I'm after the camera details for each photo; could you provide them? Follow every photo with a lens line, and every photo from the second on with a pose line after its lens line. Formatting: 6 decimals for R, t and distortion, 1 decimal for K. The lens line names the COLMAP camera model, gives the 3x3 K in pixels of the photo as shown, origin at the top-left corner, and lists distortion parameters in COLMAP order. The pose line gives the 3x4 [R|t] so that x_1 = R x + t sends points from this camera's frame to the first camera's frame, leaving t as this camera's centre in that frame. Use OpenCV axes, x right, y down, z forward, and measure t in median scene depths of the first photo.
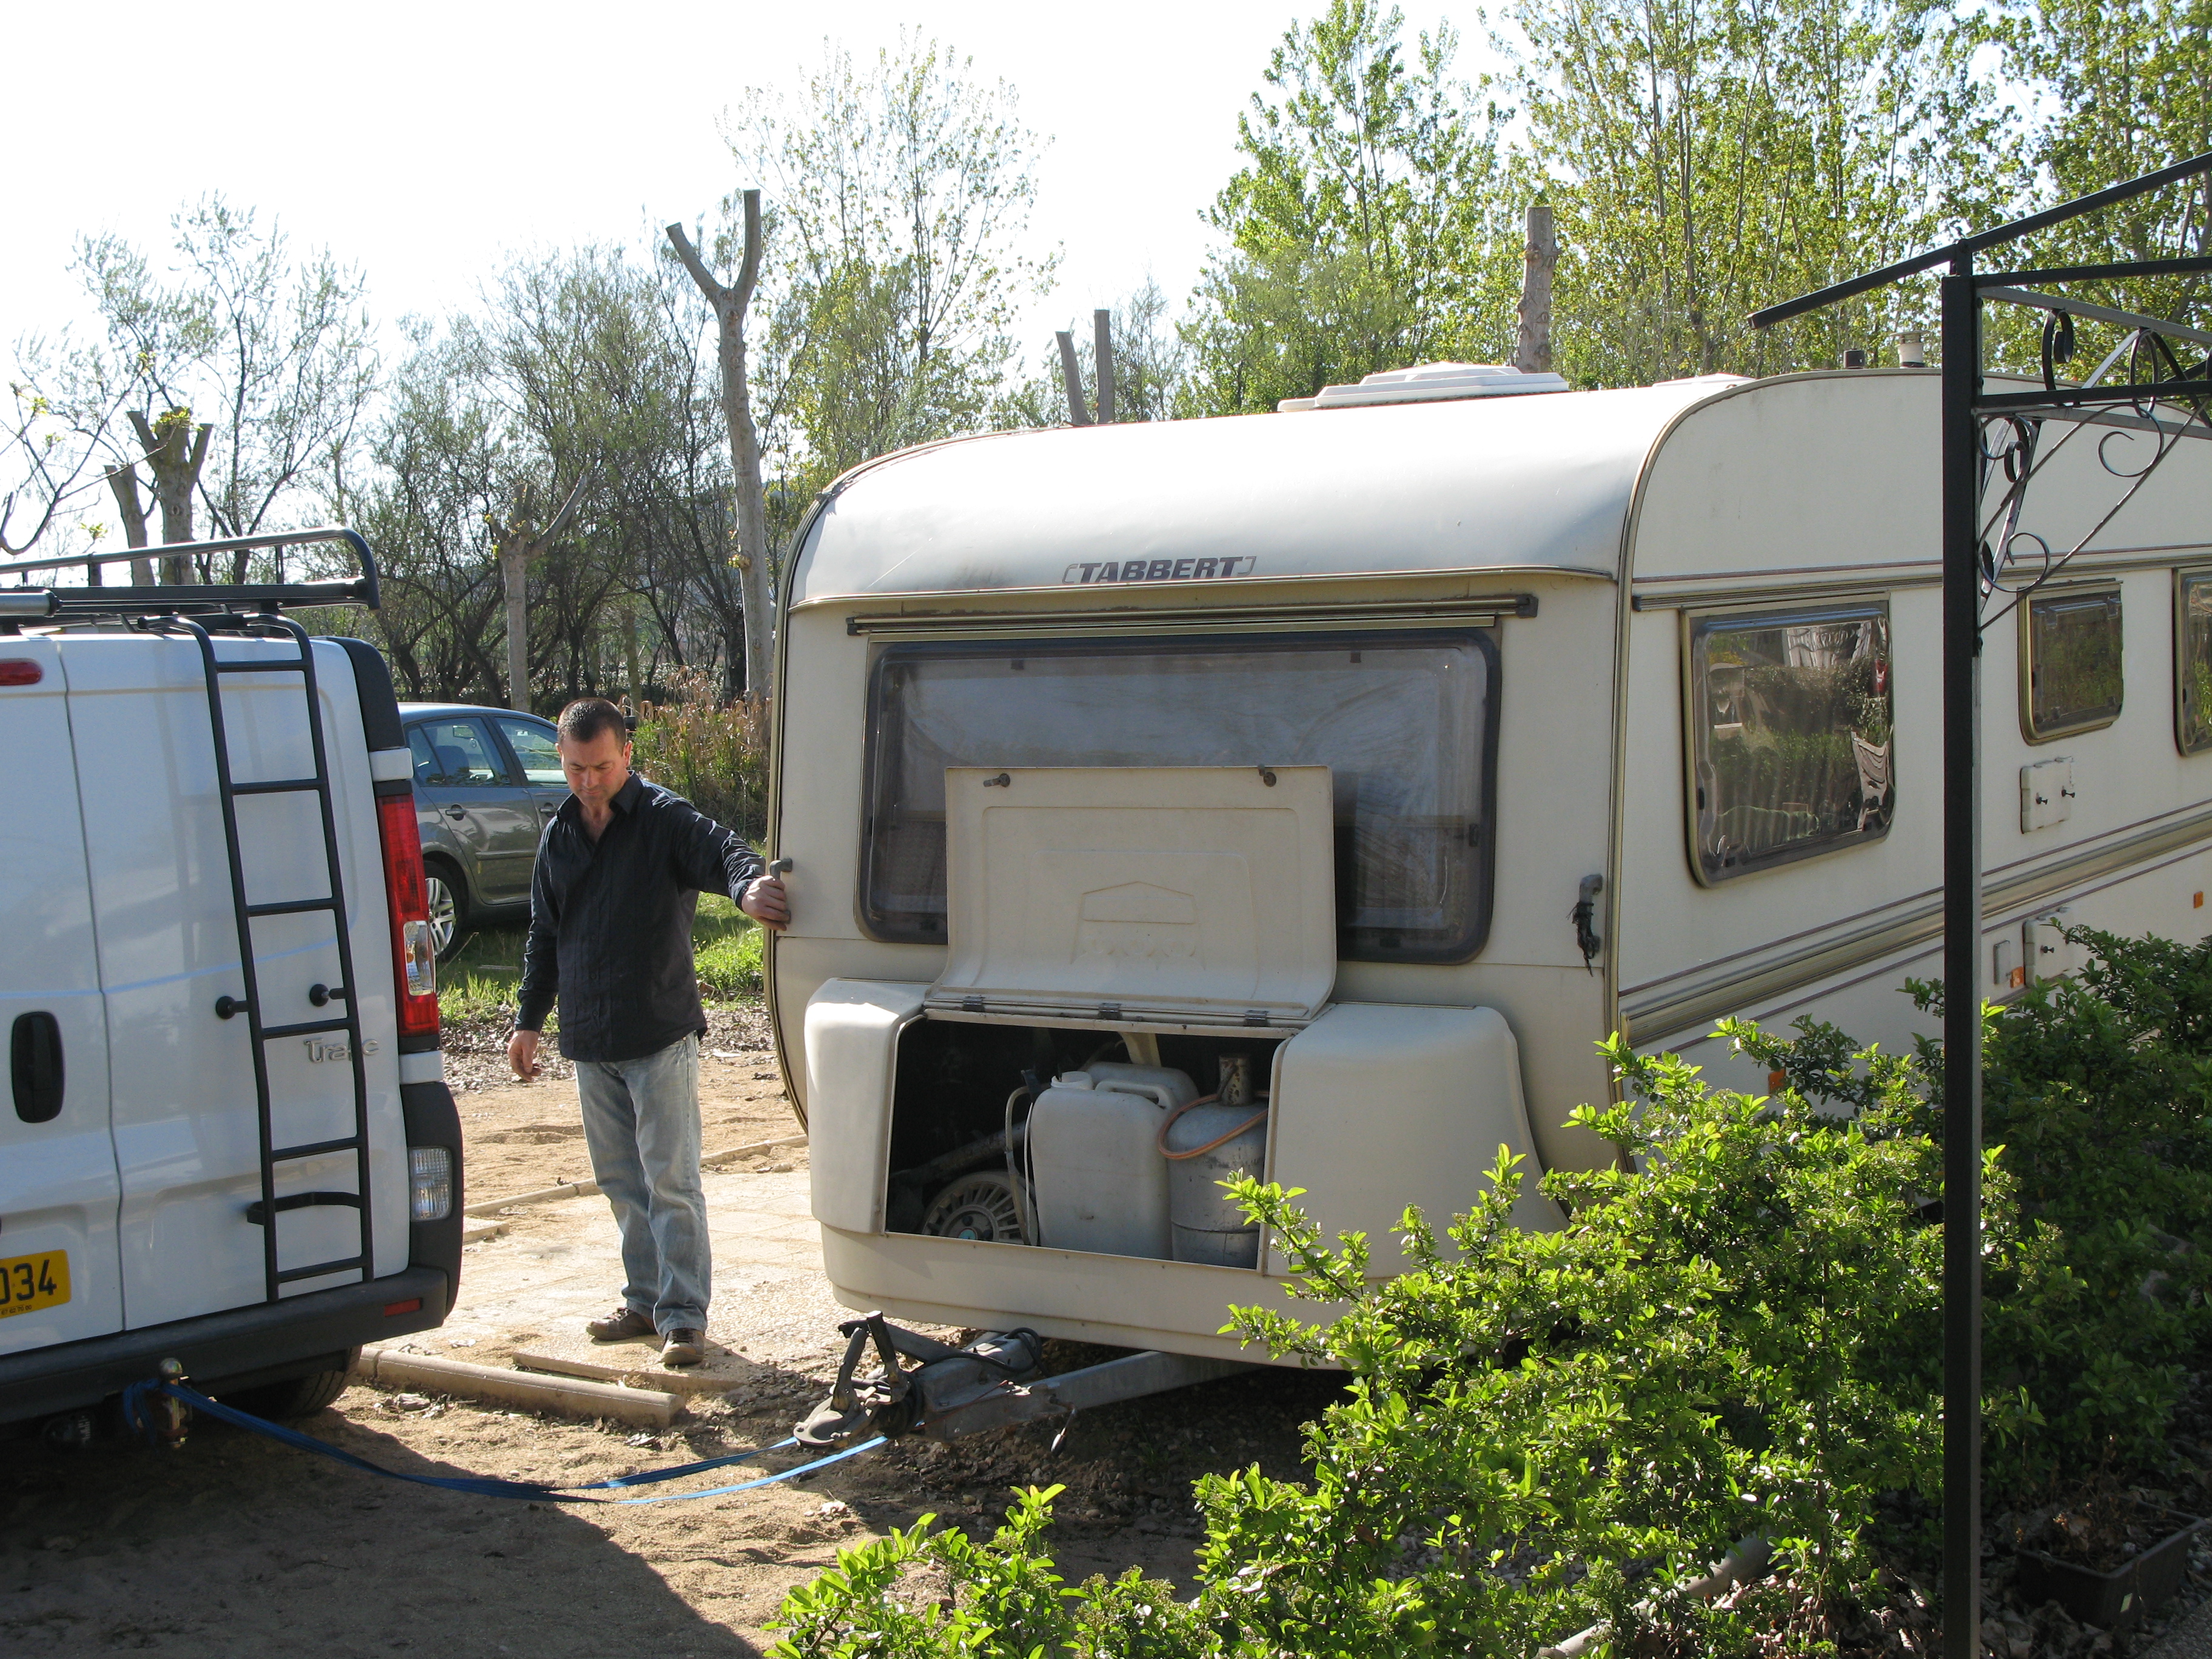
lens RADIAL K [[3208.8, 0, 1103.6], [0, 3208.8, 886.1], [0, 0, 1]] dist [-0.131431, 0.374389]
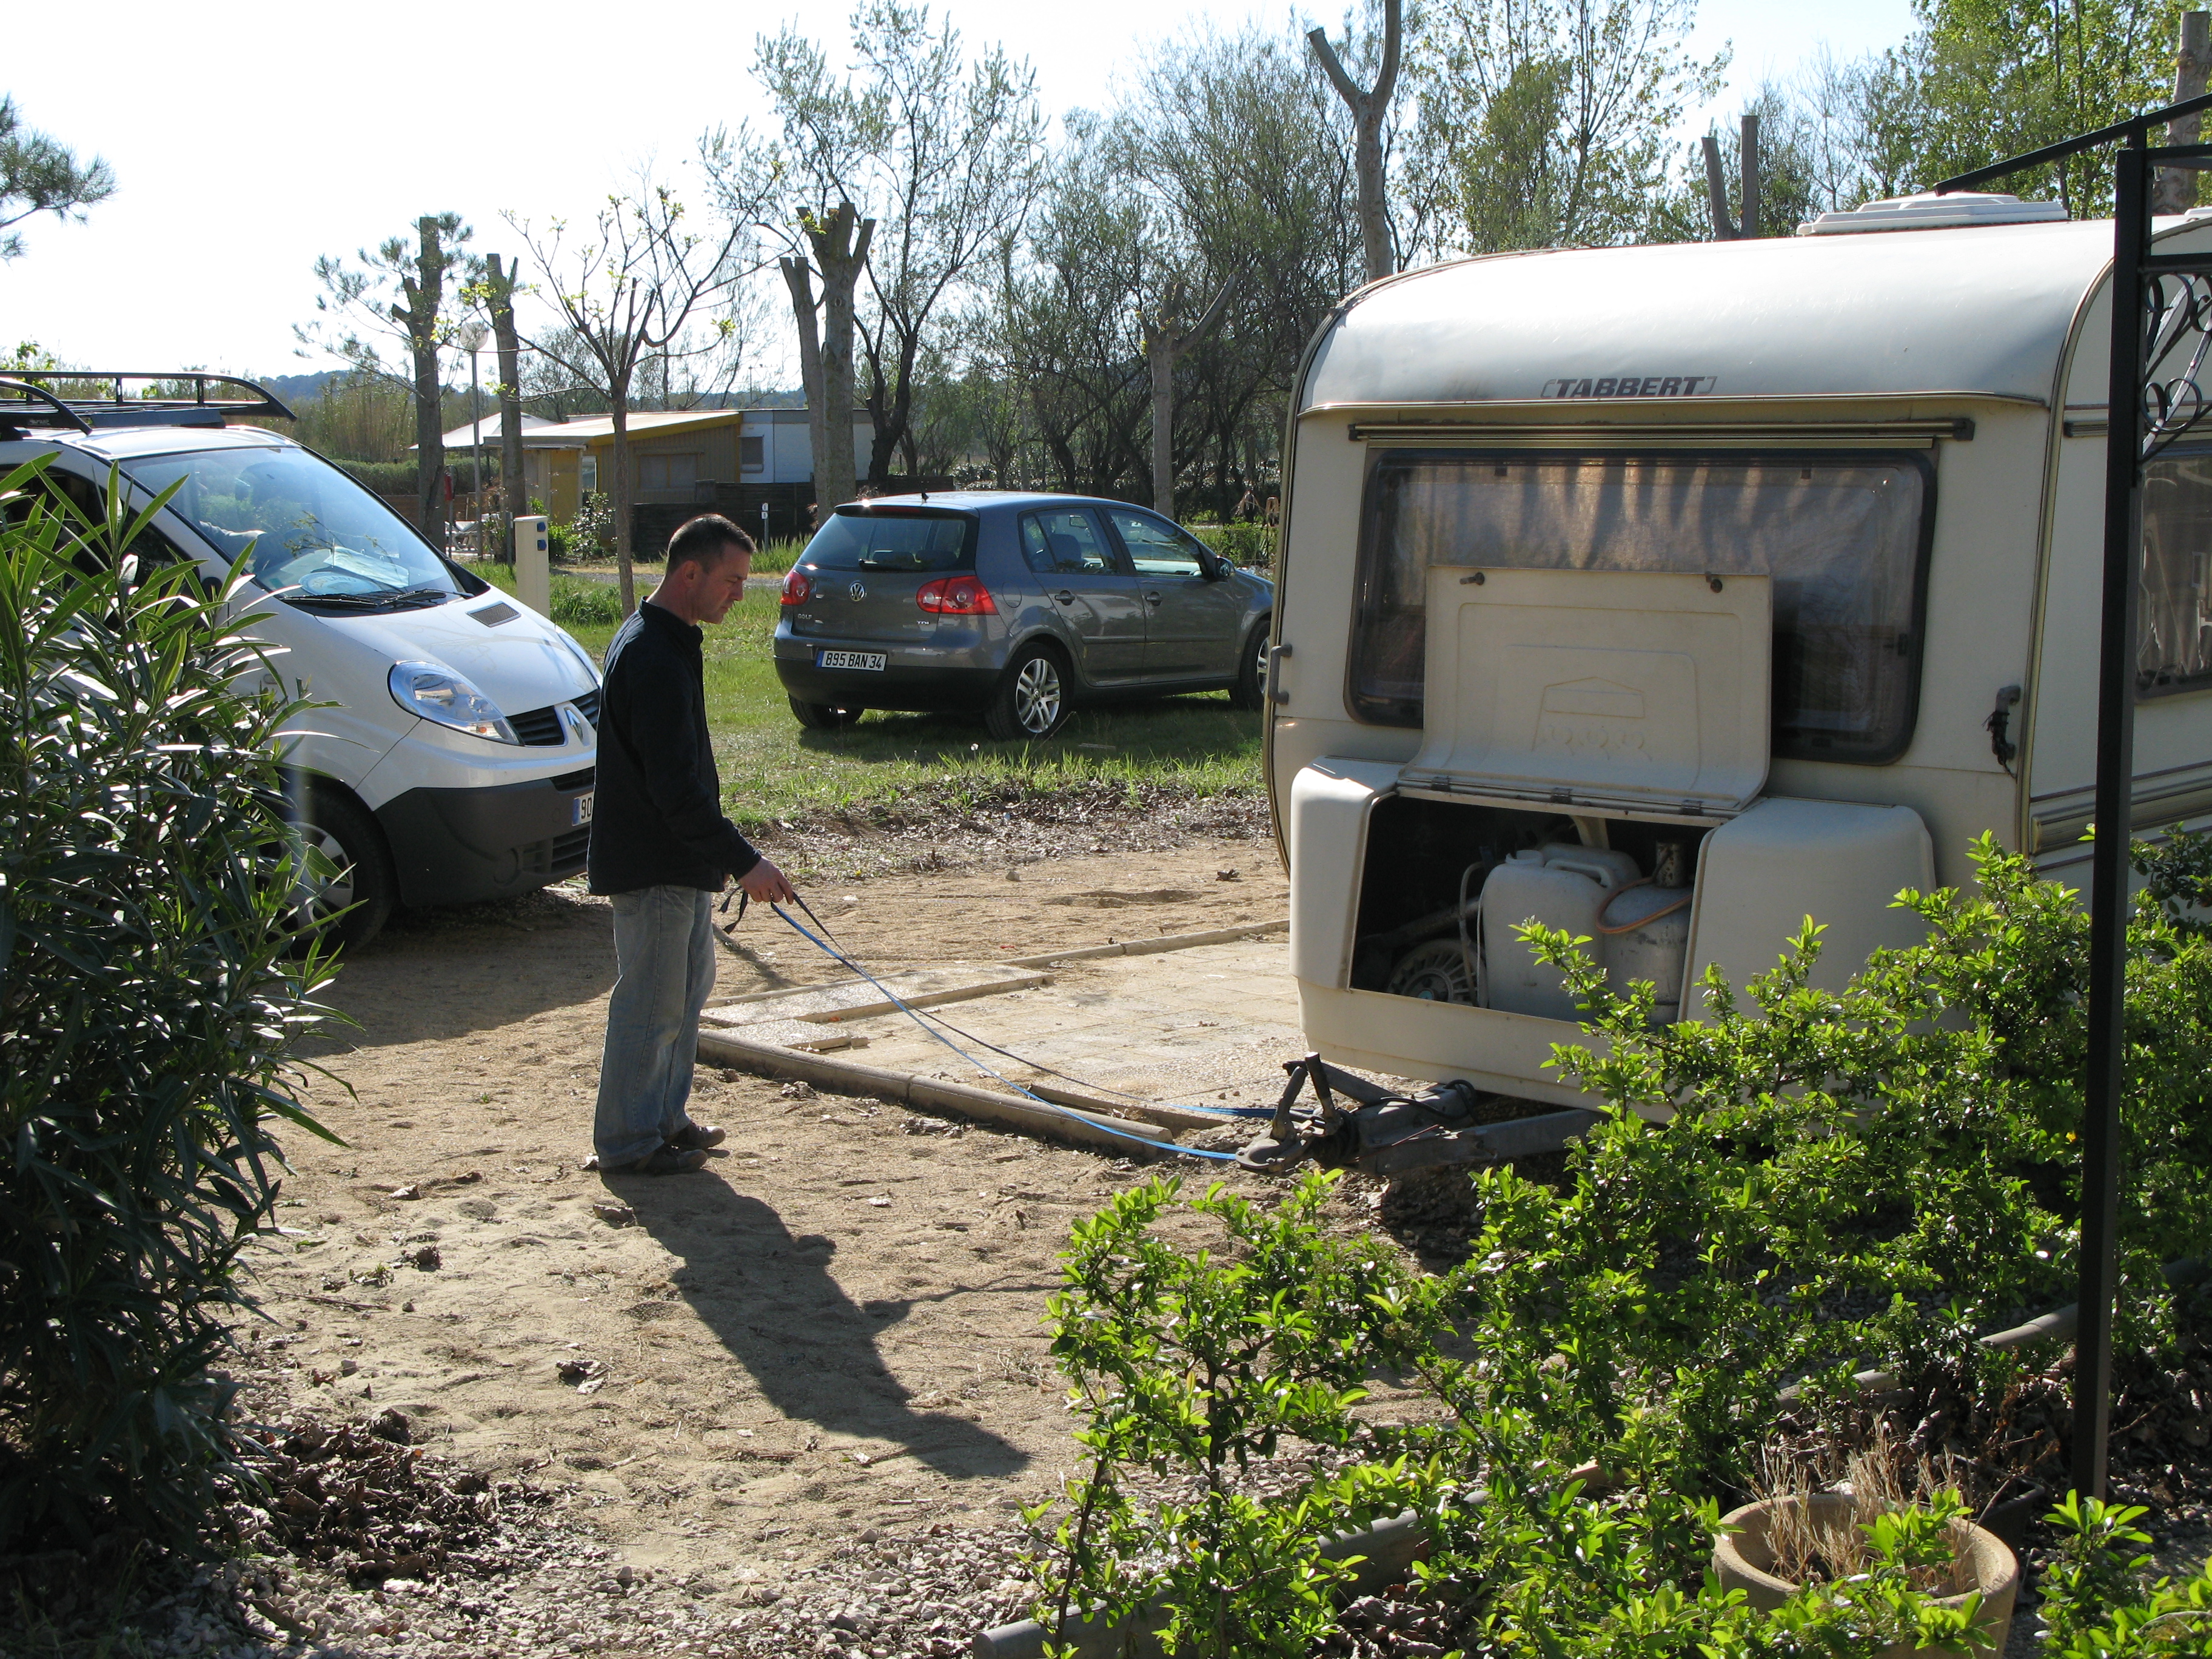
lens RADIAL K [[3208.8, 0, 1103.6], [0, 3208.8, 886.1], [0, 0, 1]] dist [-0.131431, 0.374389]
pose [[0.977966, 0.050294, -0.202613, 0.066453], [-0.037628, 0.997117, 0.065887, 0.003838], [0.205343, -0.056812, 0.977040, -0.083164]]
